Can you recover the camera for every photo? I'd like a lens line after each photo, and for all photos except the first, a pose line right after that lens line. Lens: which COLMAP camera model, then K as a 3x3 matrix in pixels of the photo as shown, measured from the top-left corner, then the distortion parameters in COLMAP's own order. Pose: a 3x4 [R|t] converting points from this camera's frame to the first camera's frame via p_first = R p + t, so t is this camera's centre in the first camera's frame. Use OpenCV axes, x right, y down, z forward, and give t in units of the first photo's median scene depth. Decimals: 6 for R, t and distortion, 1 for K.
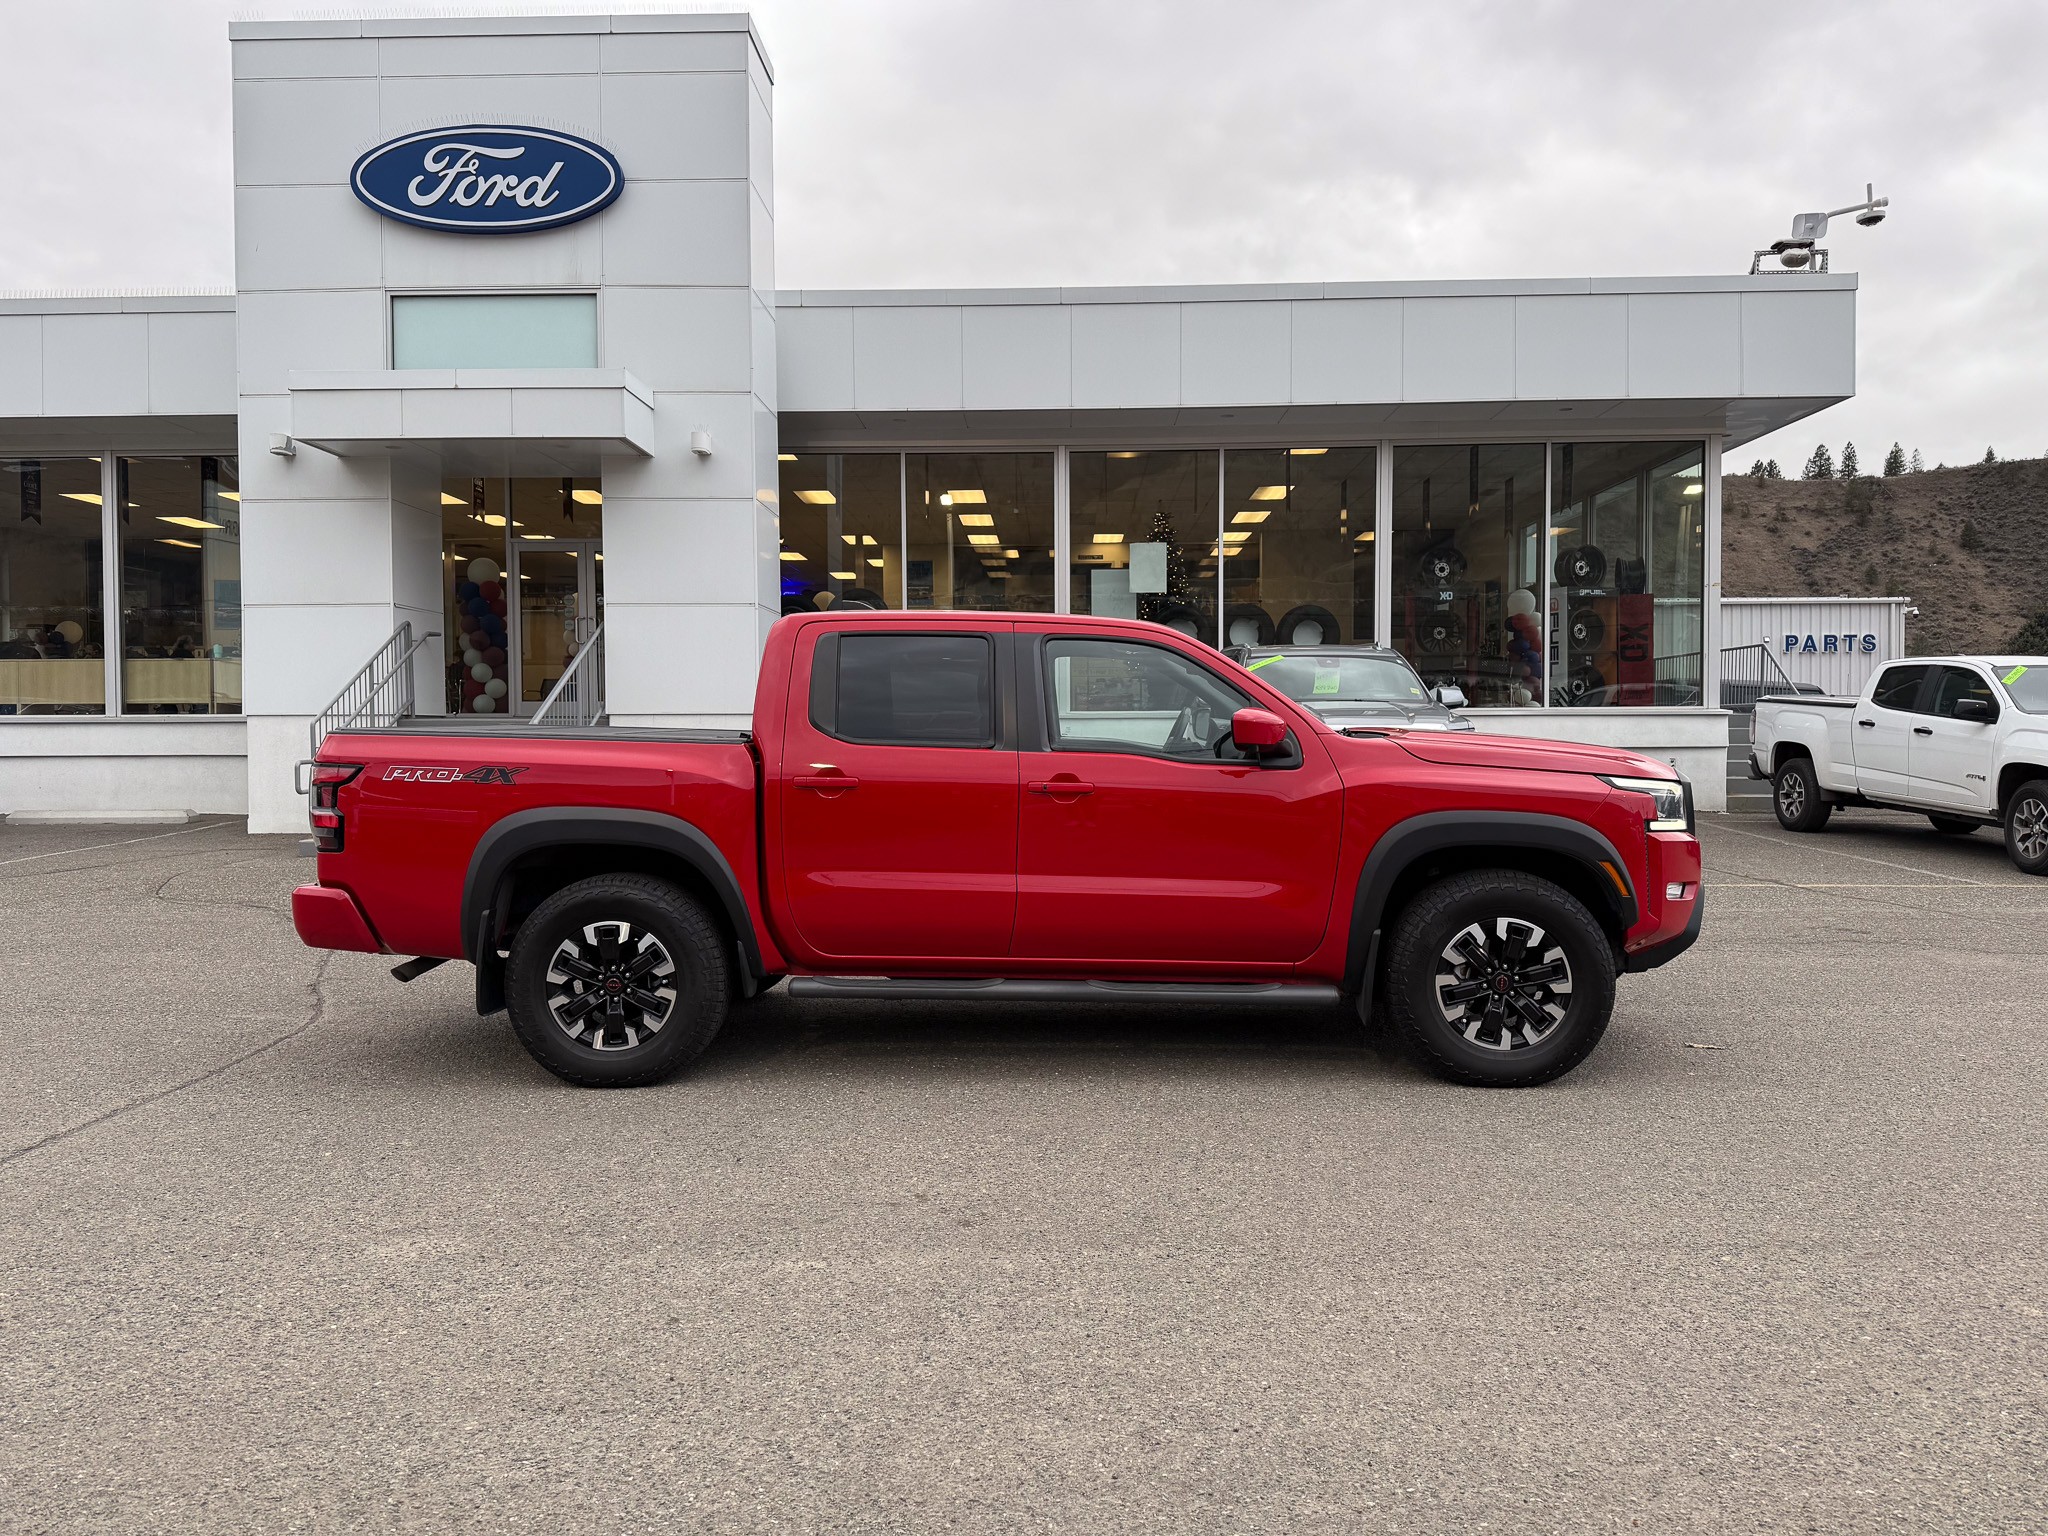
lens RADIAL K [[1463.0, 0, 1023.3], [0, 1463.0, 745.1], [0, 0, 1]] dist [0.049167, -0.051139]
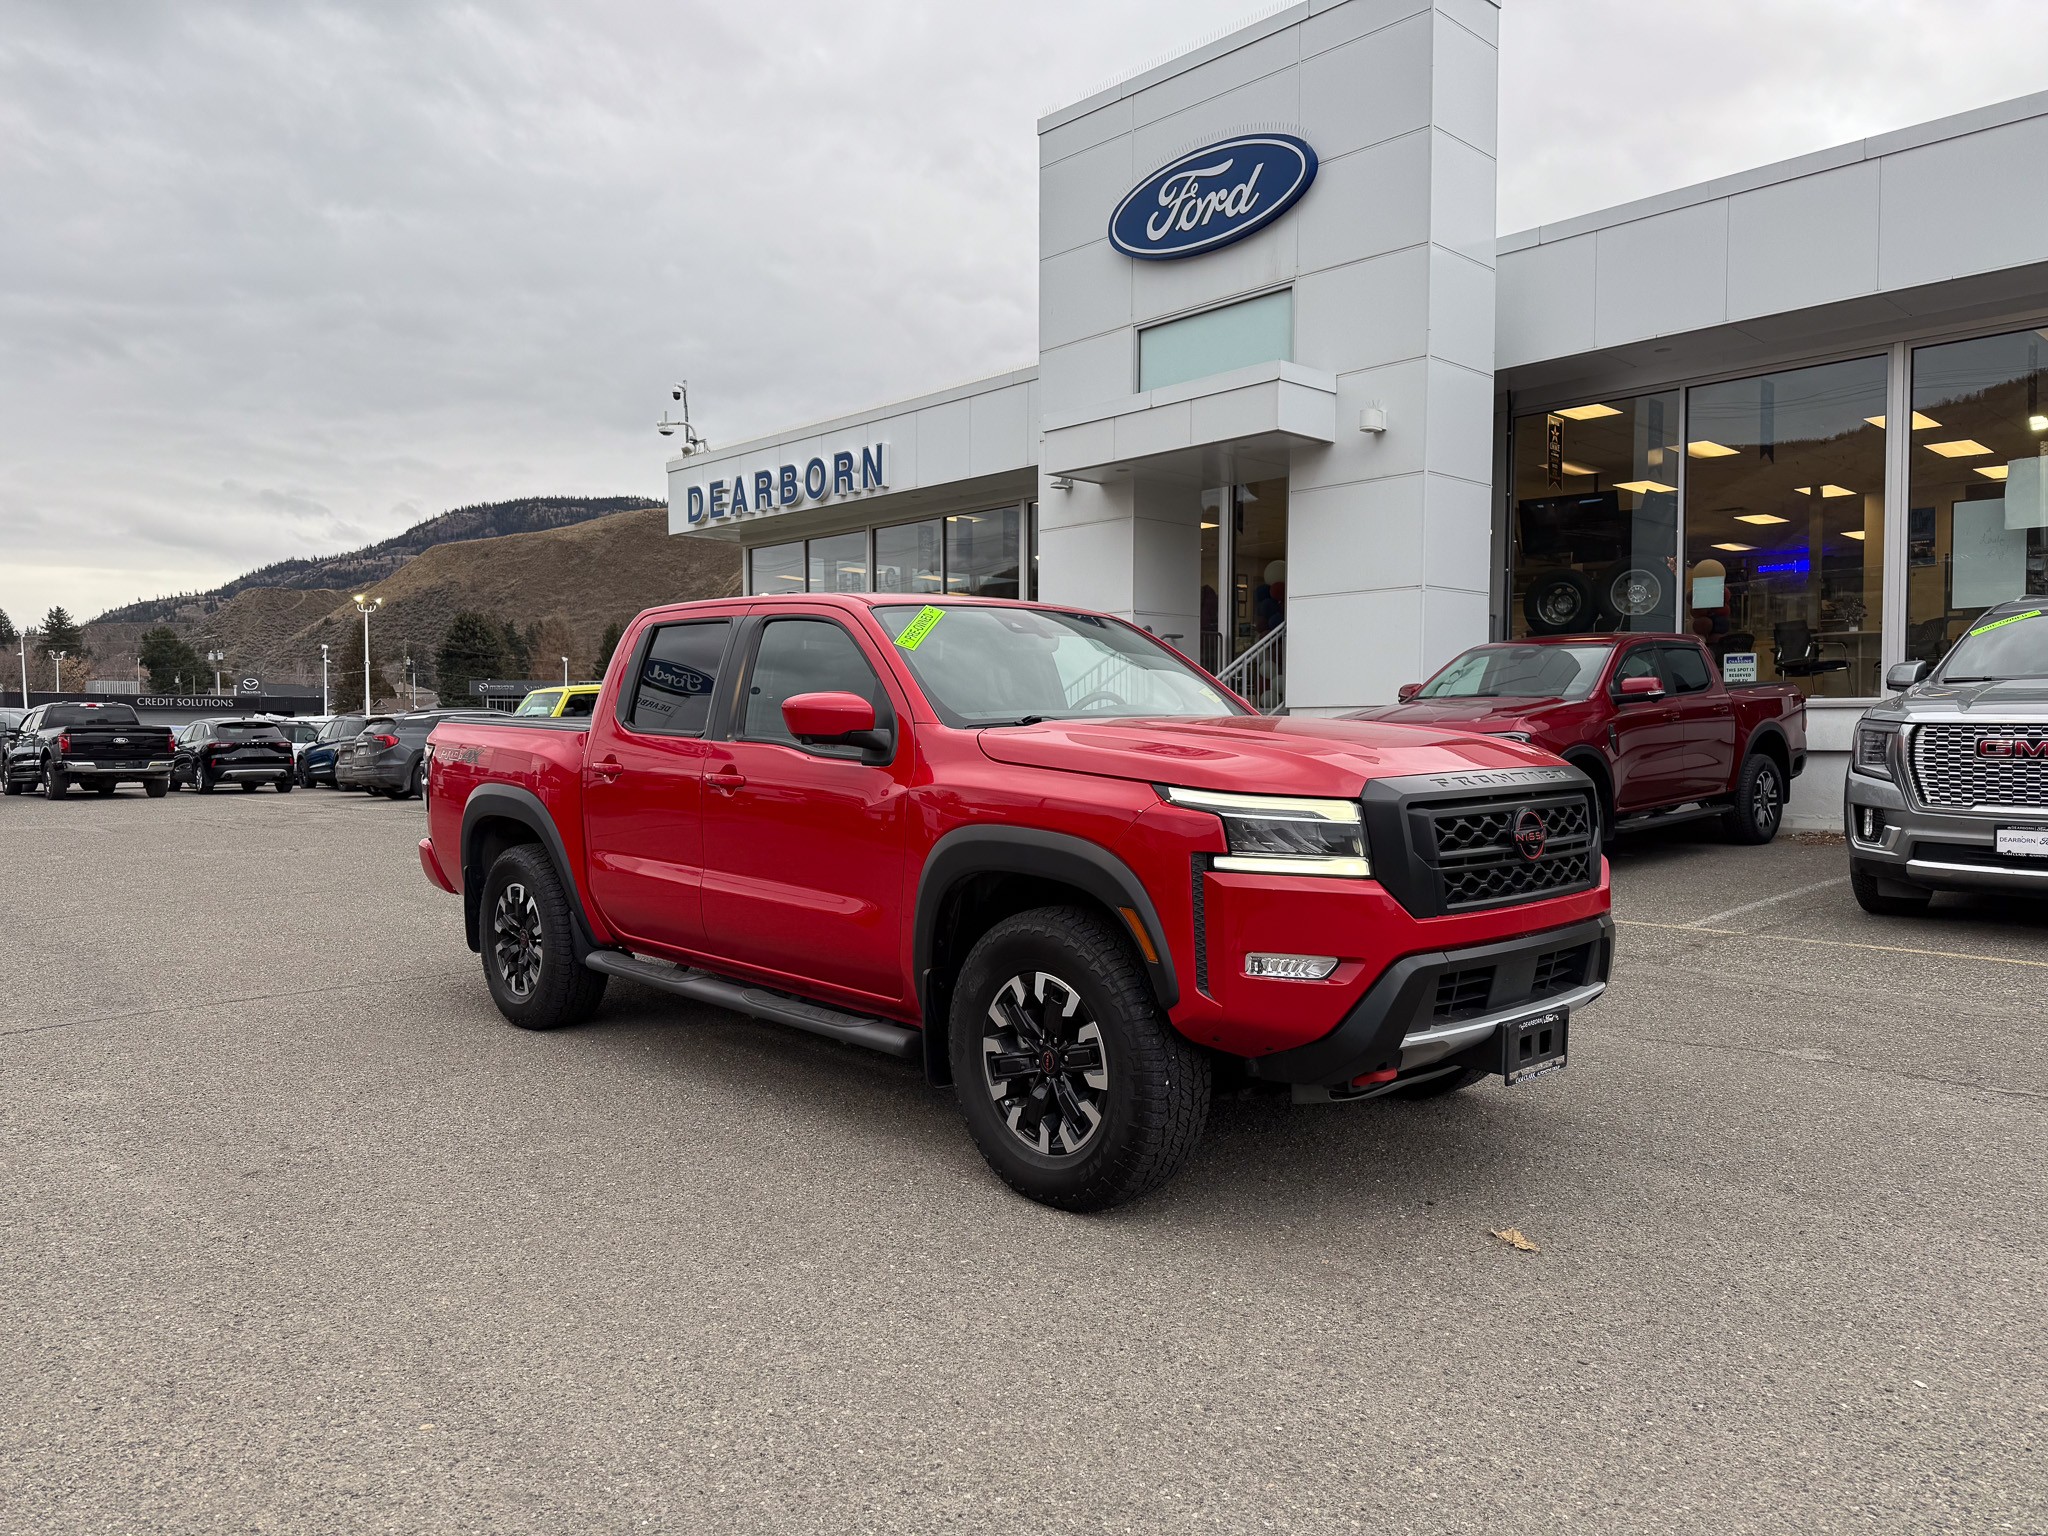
lens RADIAL K [[1462.1, 0, 1038.5], [0, 1462.1, 769.4], [0, 0, 1]] dist [0.051010, -0.070439]
pose [[0.706500, 0.023689, -0.707317, 0.303649], [-0.010839, 0.999685, 0.022655, -0.000321], [0.707630, -0.008340, 0.706534, 0.174124]]
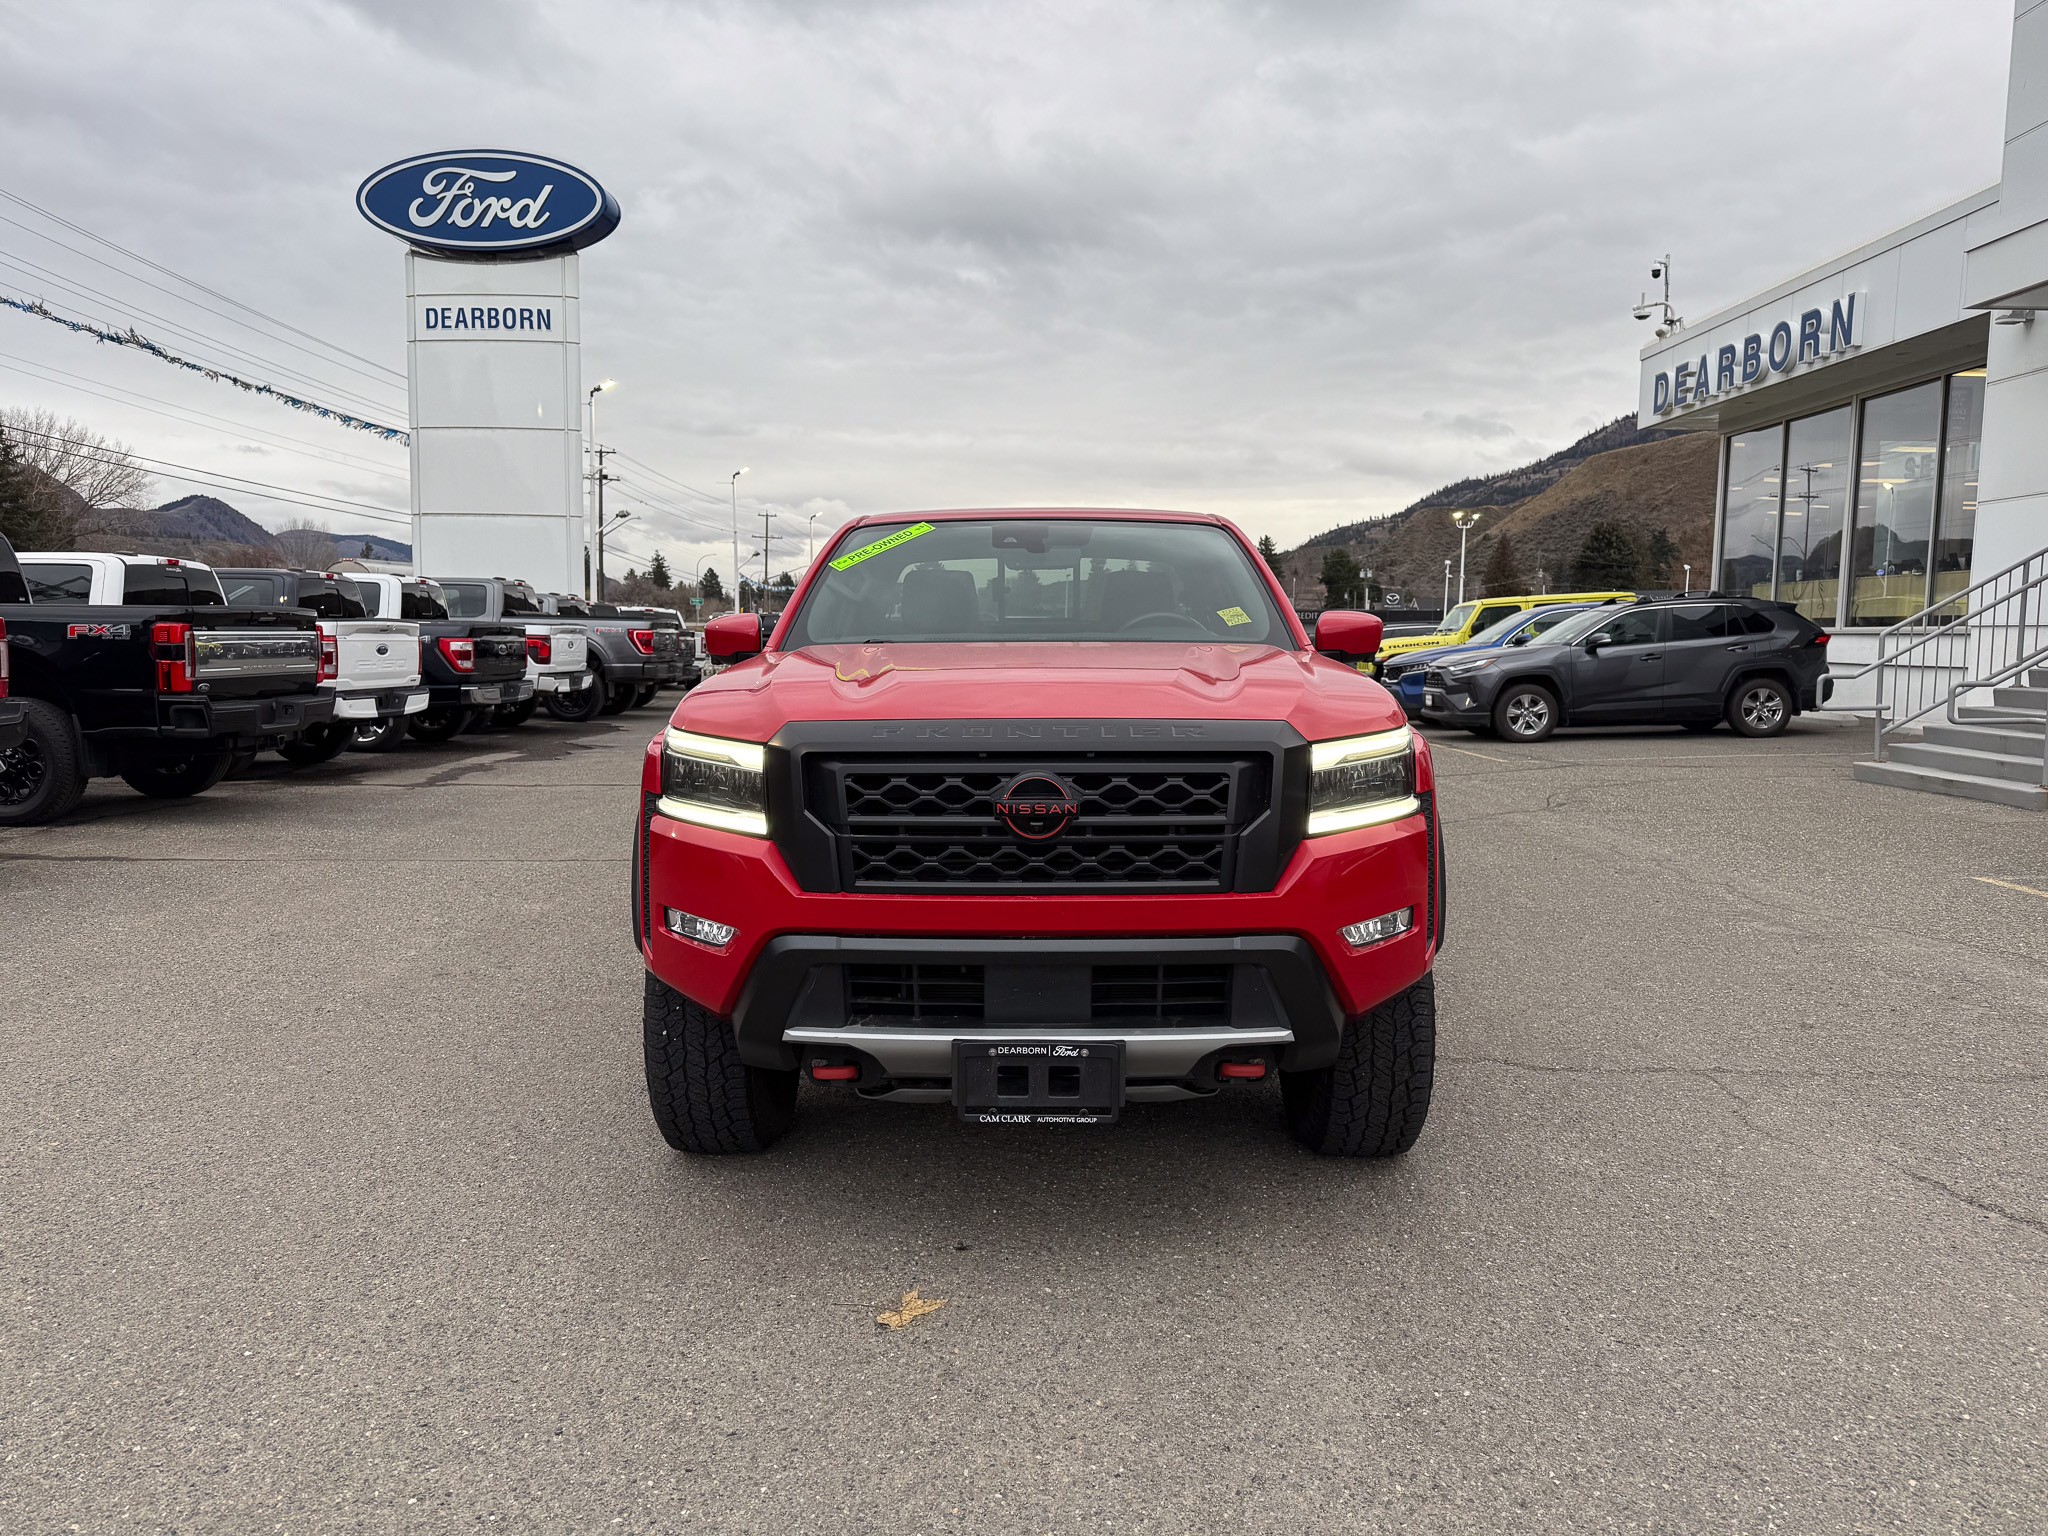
lens RADIAL K [[1462.1, 0, 1038.5], [0, 1462.1, 769.4], [0, 0, 1]] dist [0.051010, -0.070439]
pose [[-0.000443, 0.095016, -0.995476, 0.374550], [-0.017071, 0.995330, 0.095009, -0.007171], [0.999854, 0.017036, 0.001181, 0.419805]]
